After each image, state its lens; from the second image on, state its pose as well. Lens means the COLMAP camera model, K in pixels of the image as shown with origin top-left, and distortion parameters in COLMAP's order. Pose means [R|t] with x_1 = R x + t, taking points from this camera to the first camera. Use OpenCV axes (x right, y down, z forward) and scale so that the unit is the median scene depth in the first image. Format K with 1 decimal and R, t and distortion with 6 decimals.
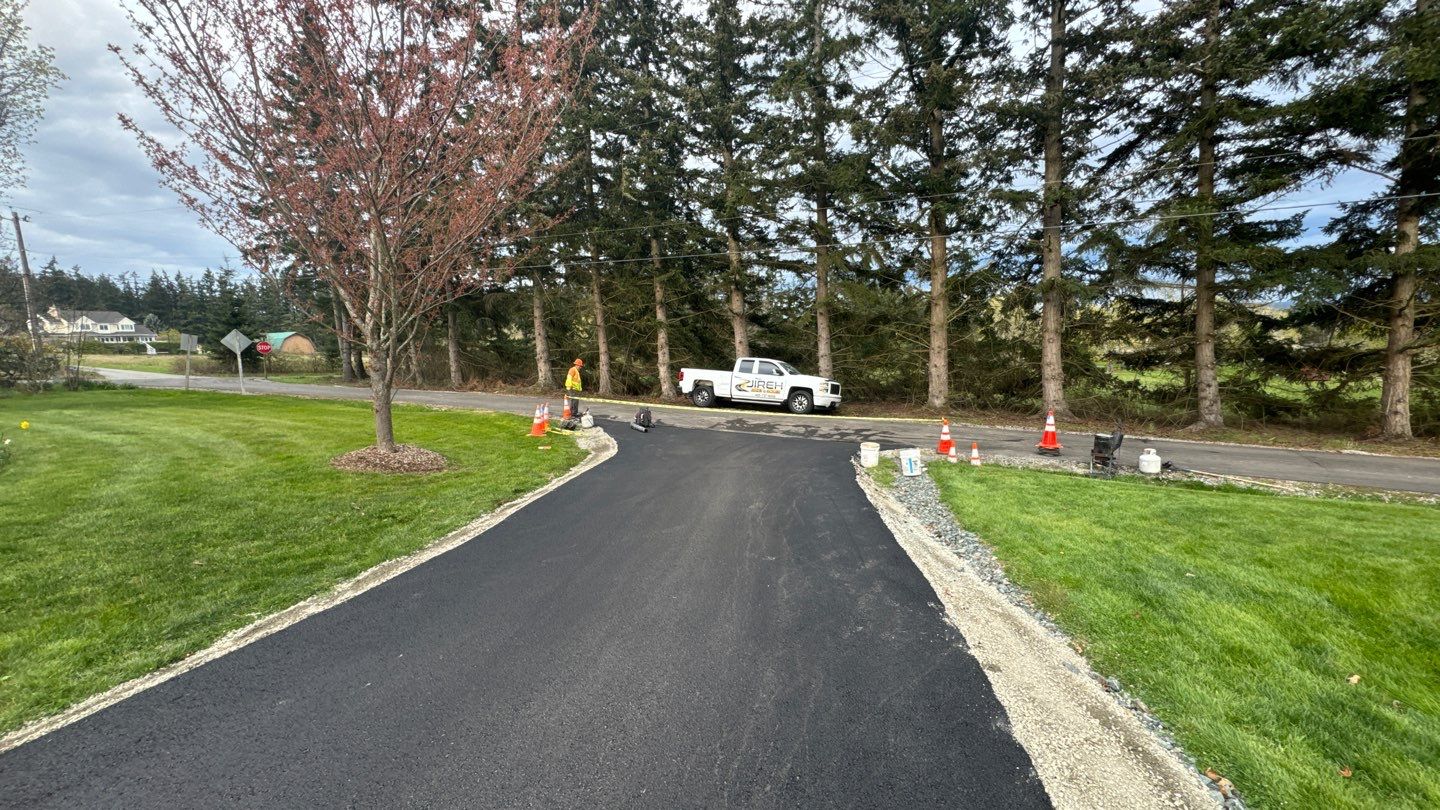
lens RADIAL K [[566.9, 0, 716.3], [0, 566.9, 402.1], [0, 0, 1]] dist [-0.000870, -0.000246]
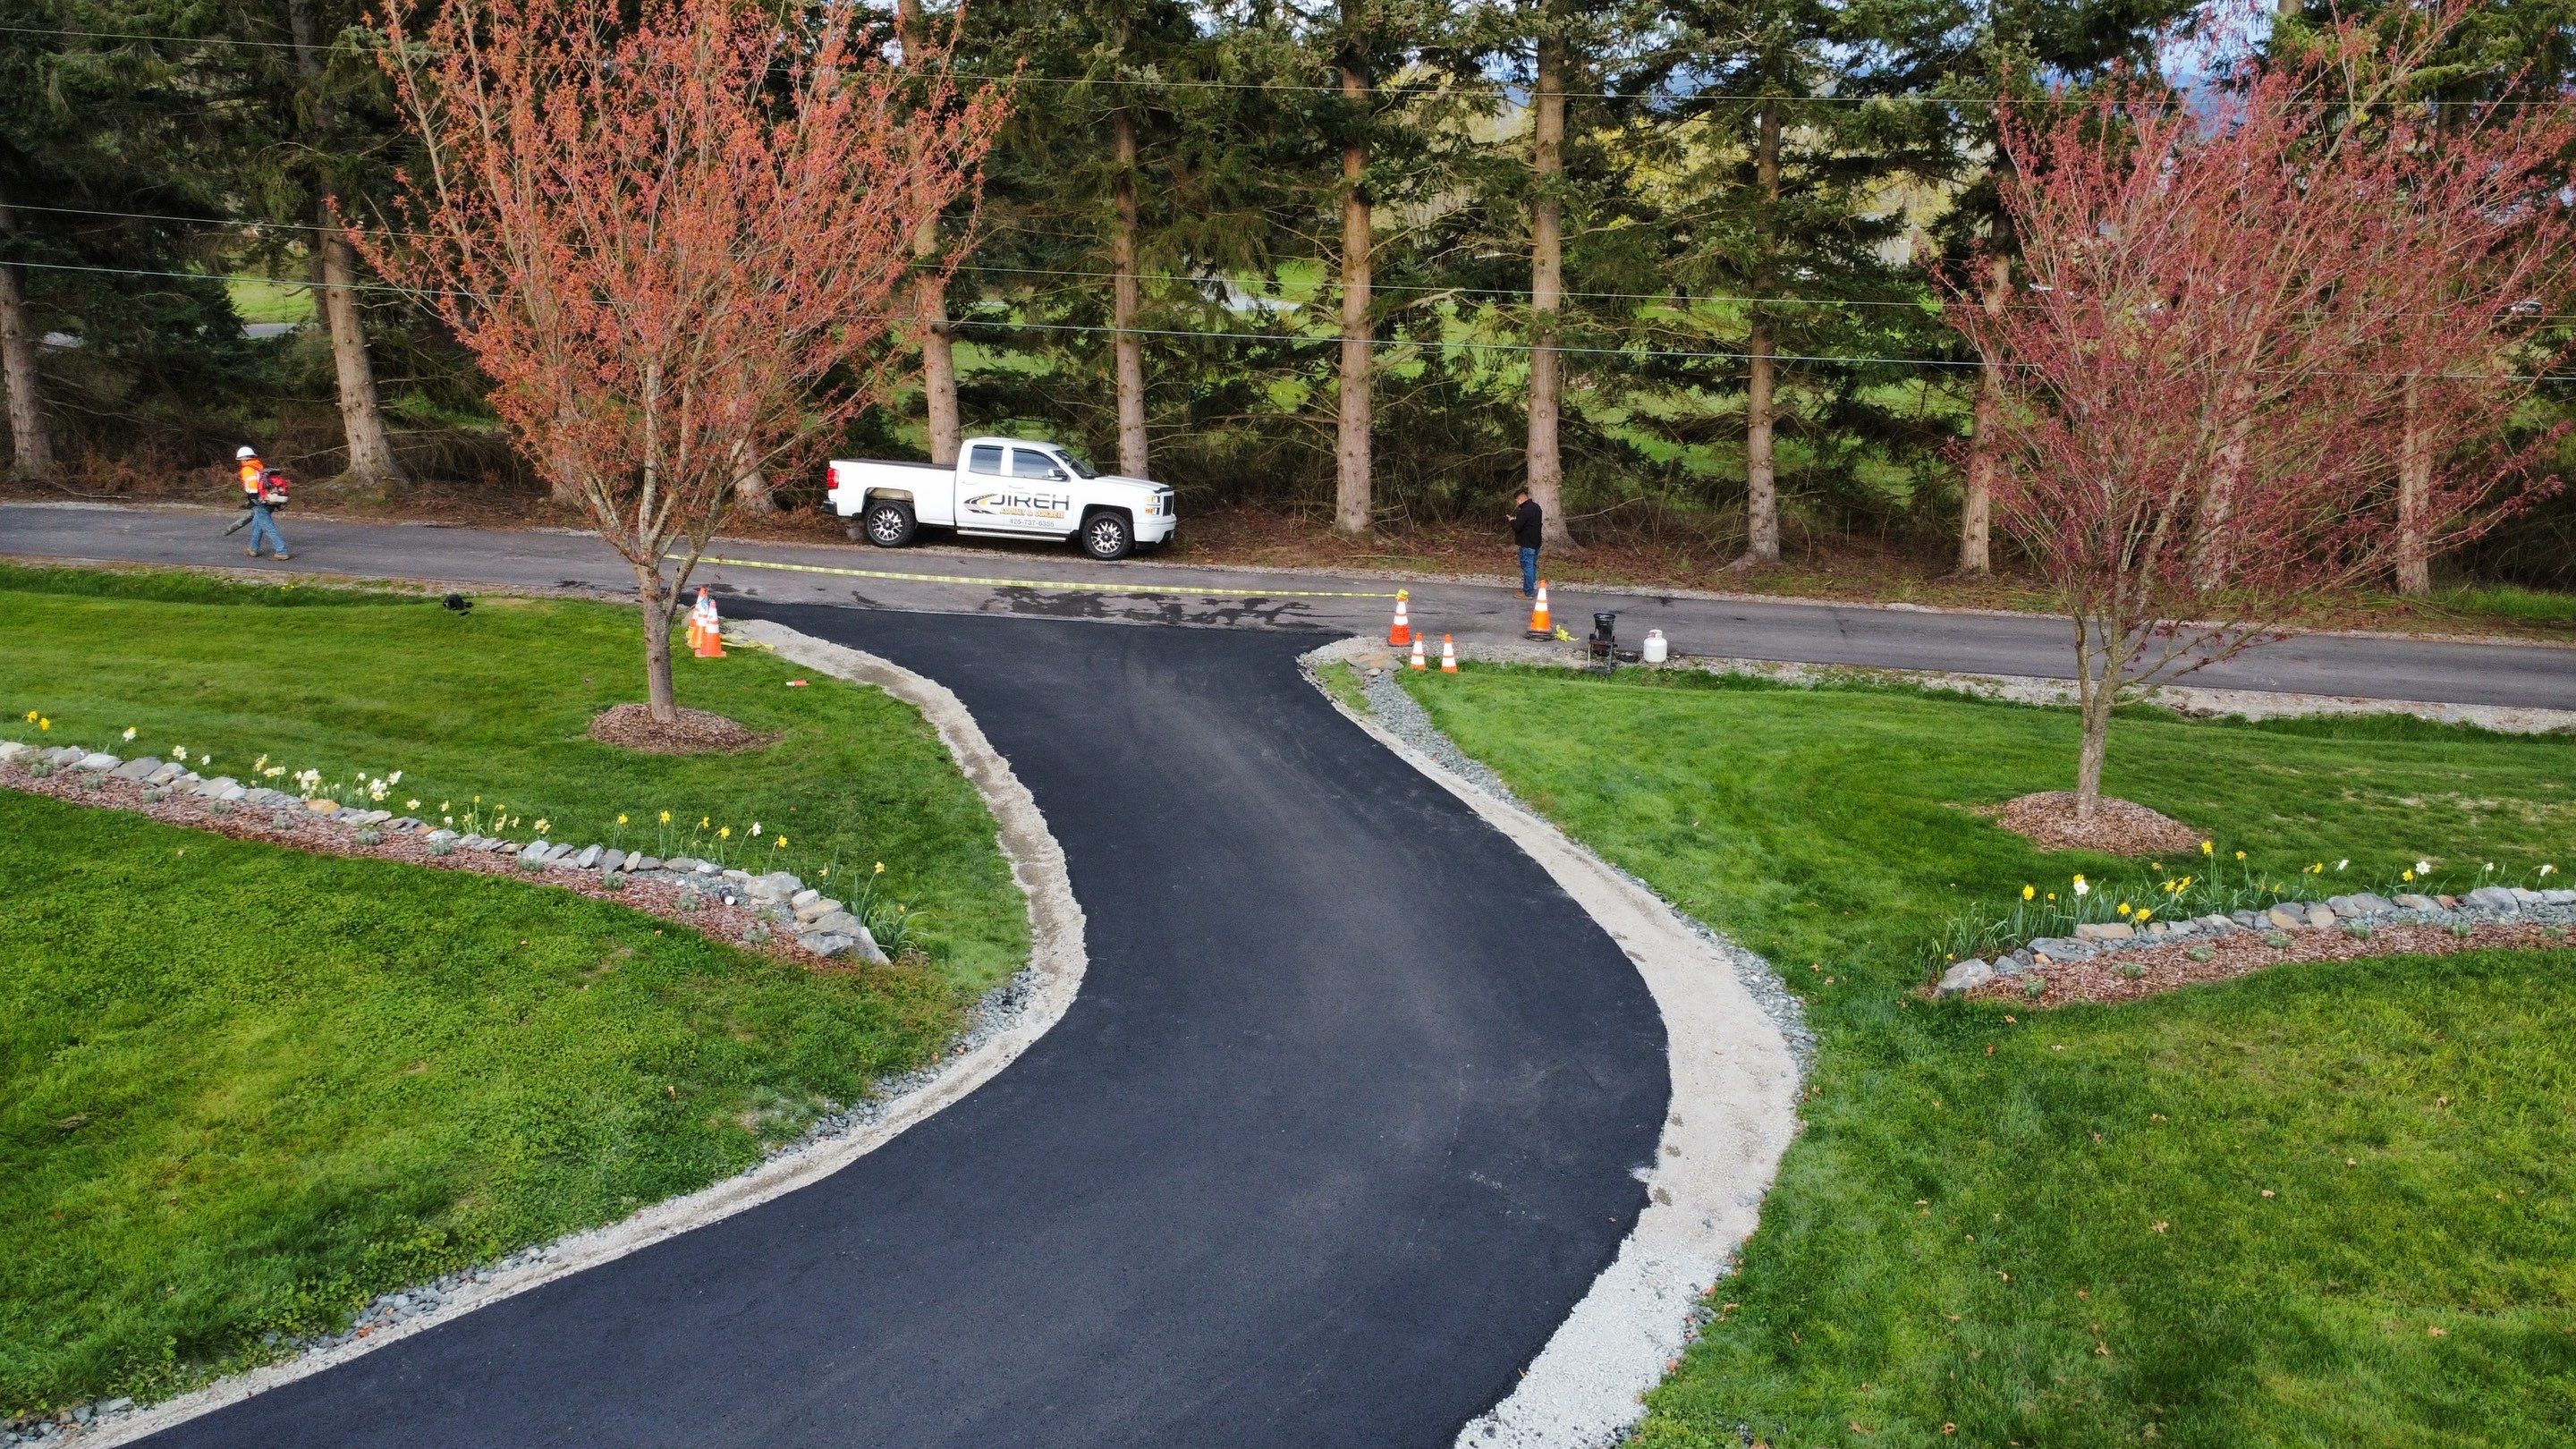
lens RADIAL K [[1988.2, 0, 1282.2], [0, 1988.2, 715.3], [0, 0, 1]] dist [-0.000088, 0.001536]
pose [[0.917448, -0.079821, 0.389767, -0.402778], [0.007909, 0.983133, 0.182720, -0.162153], [-0.397778, -0.164553, 0.902605, -0.666869]]
